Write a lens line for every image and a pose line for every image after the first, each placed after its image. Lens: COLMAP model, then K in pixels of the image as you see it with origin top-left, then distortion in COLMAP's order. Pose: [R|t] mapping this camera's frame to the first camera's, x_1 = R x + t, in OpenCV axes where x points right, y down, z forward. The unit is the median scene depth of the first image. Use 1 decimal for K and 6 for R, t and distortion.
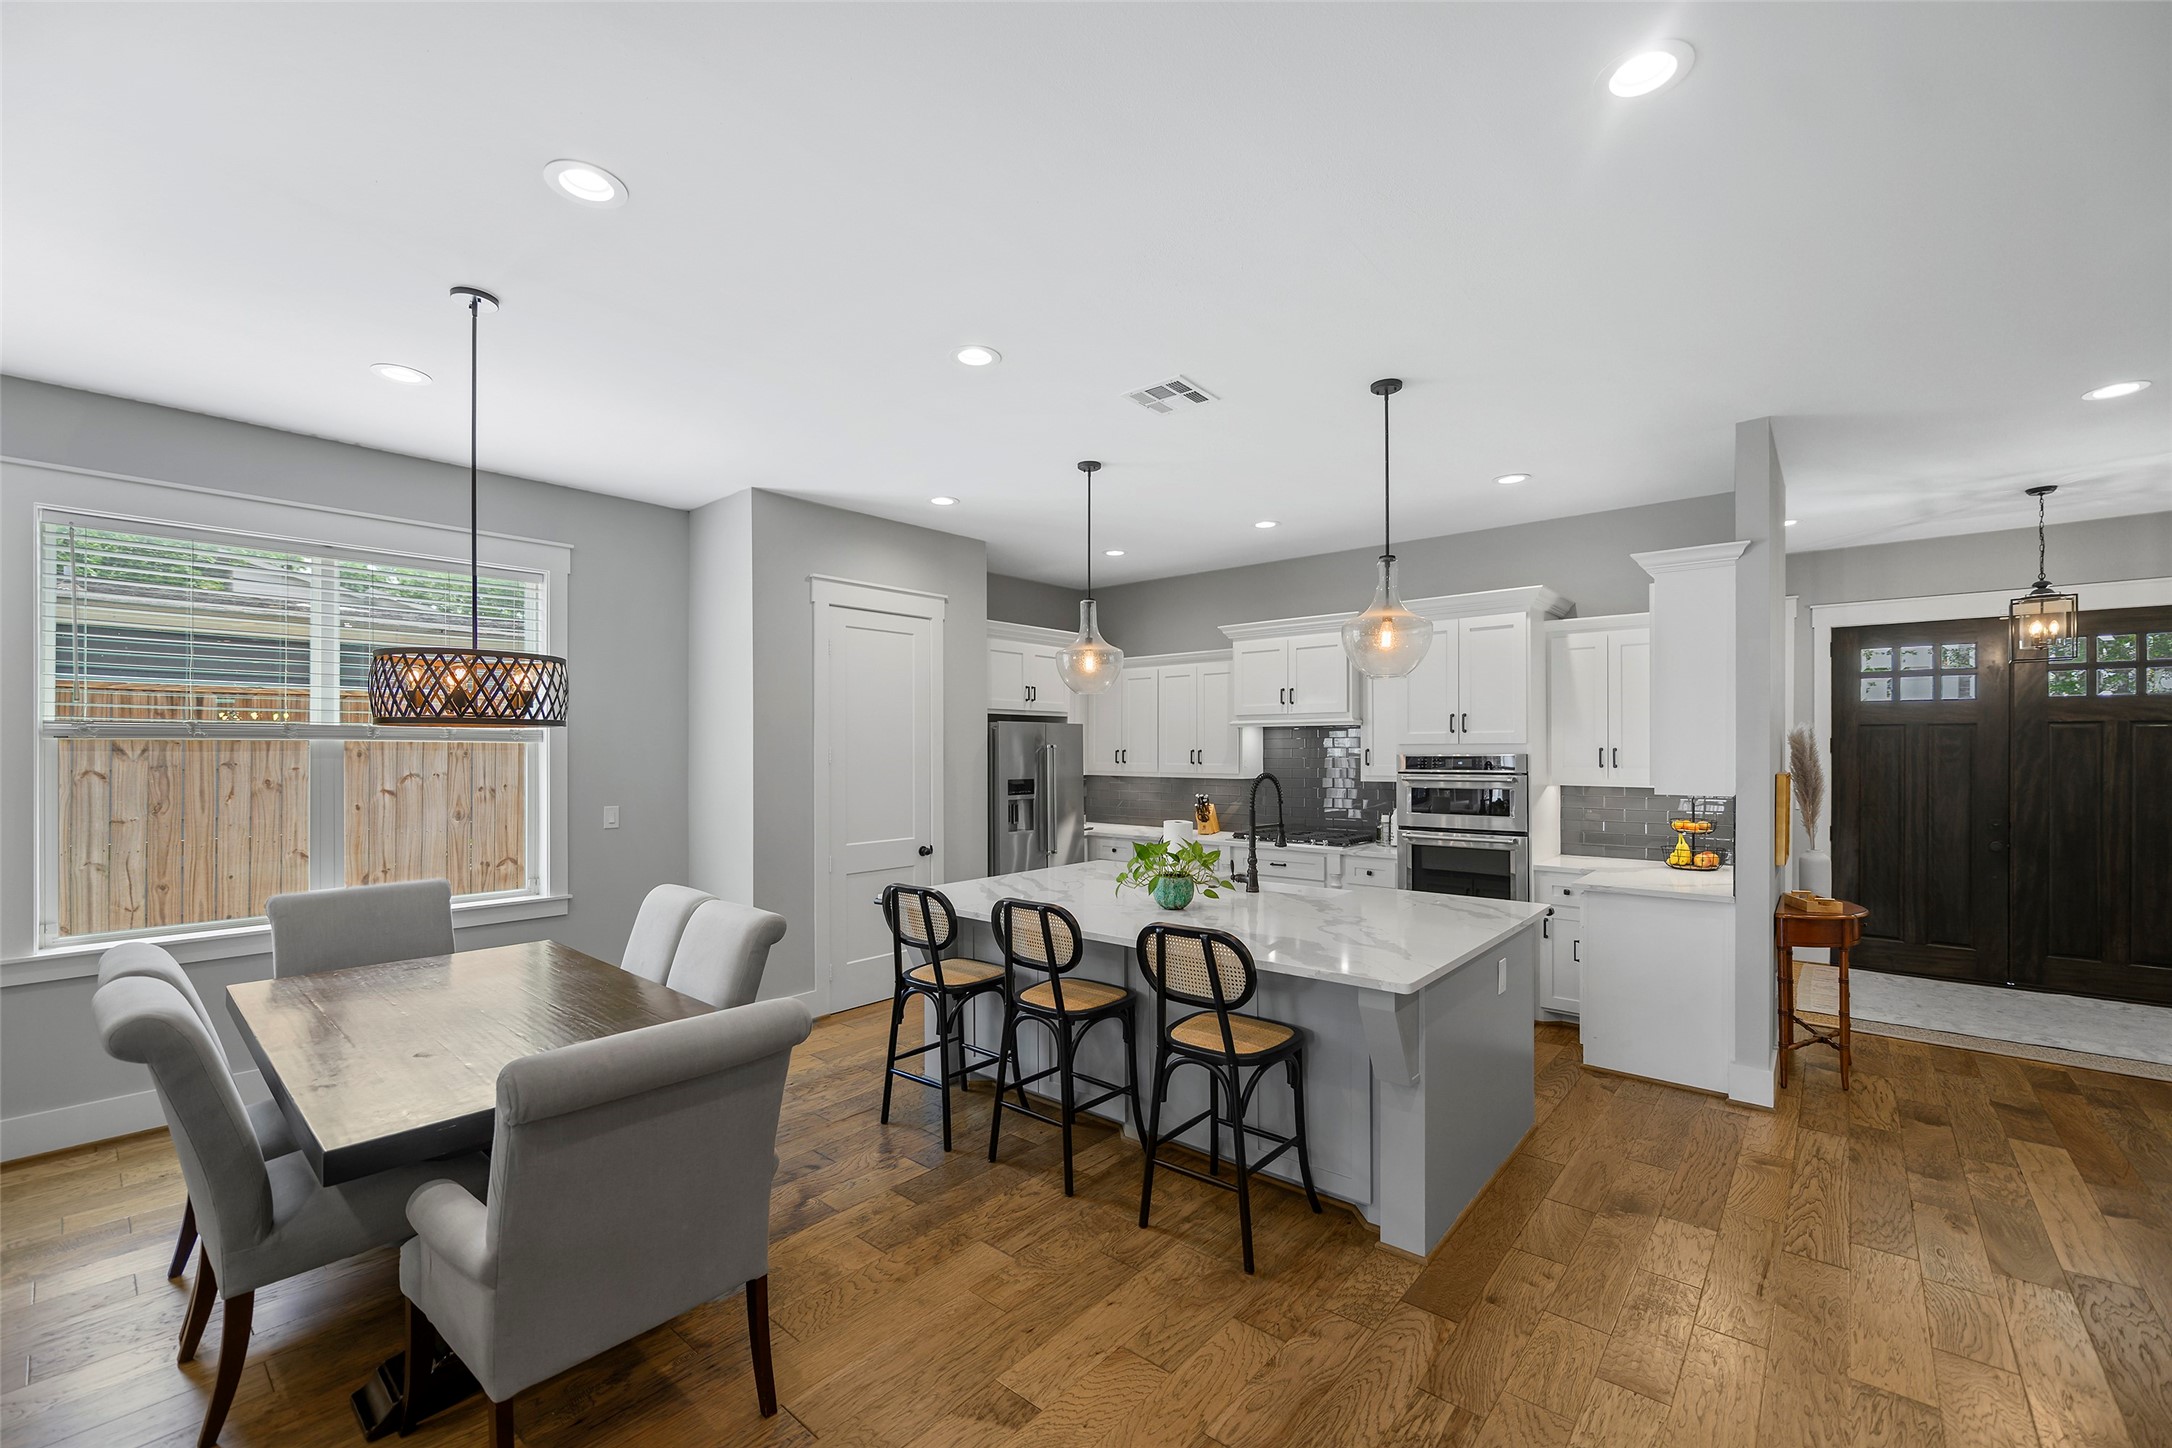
lens RADIAL K [[888.9, 0, 1093.7], [0, 888.9, 749.3], [0, 0, 1]] dist [-0.009568, 0.000559]
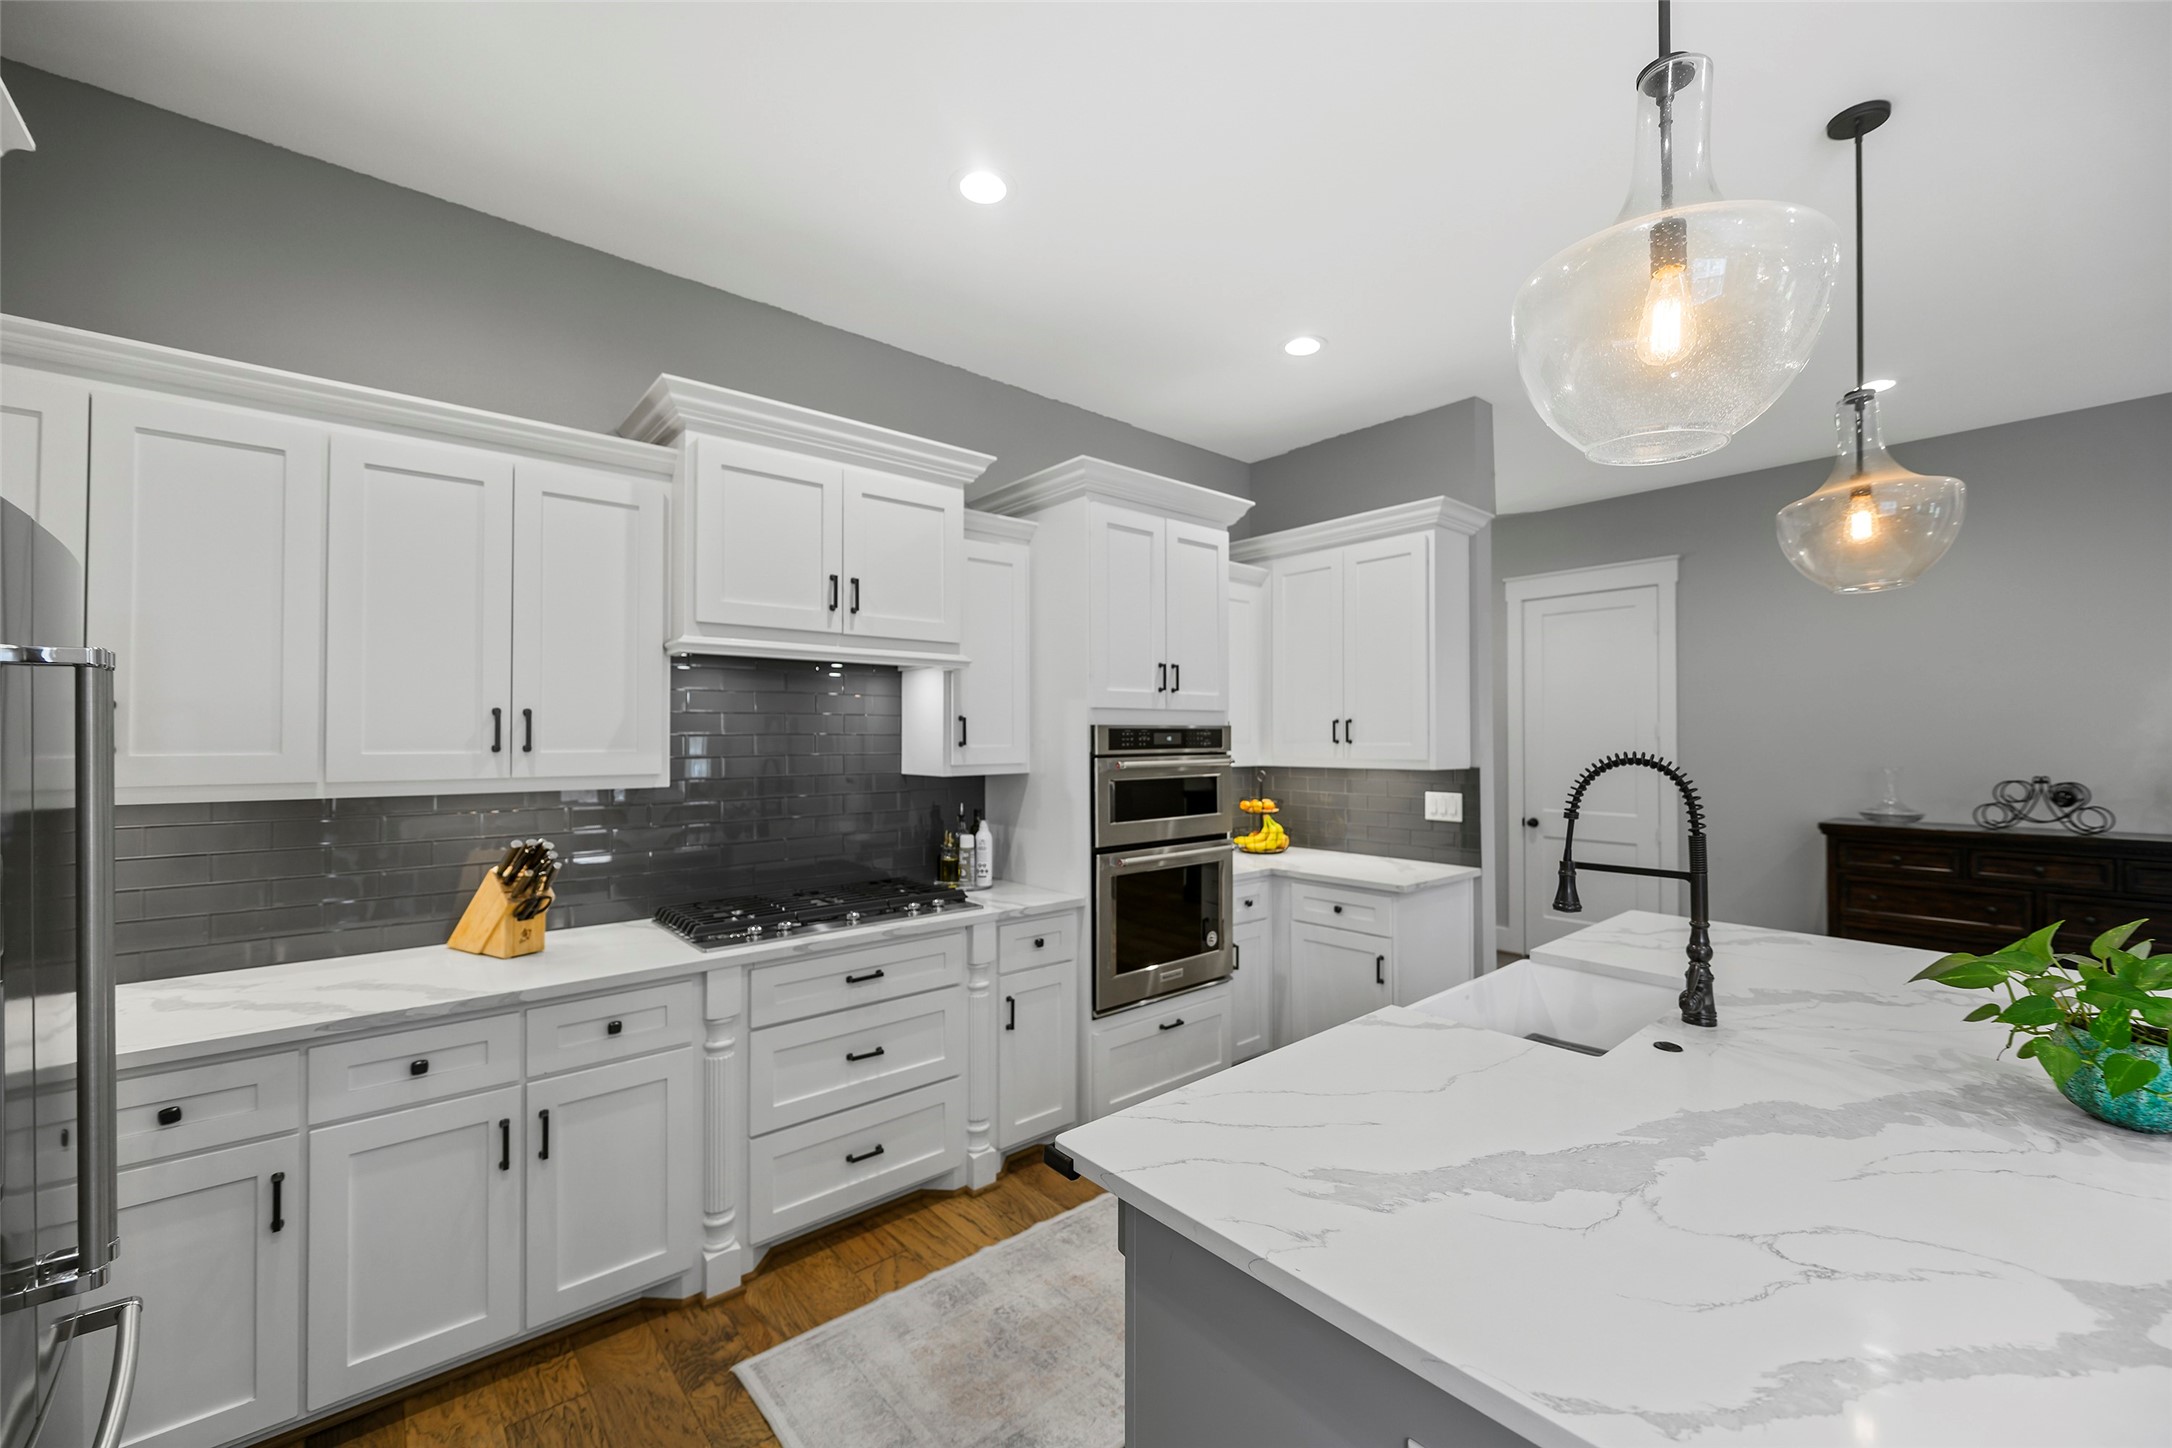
lens RADIAL K [[888.9, 0, 1082.7], [0, 888.9, 722.5], [0, 0, 1]] dist [-0.009568, 0.000559]
pose [[0.146461, 0.014589, 0.989109, -0.219520], [-0.001292, 0.999893, -0.014557, 0.012176], [-0.989216, 0.000854, 0.146464, 0.874923]]
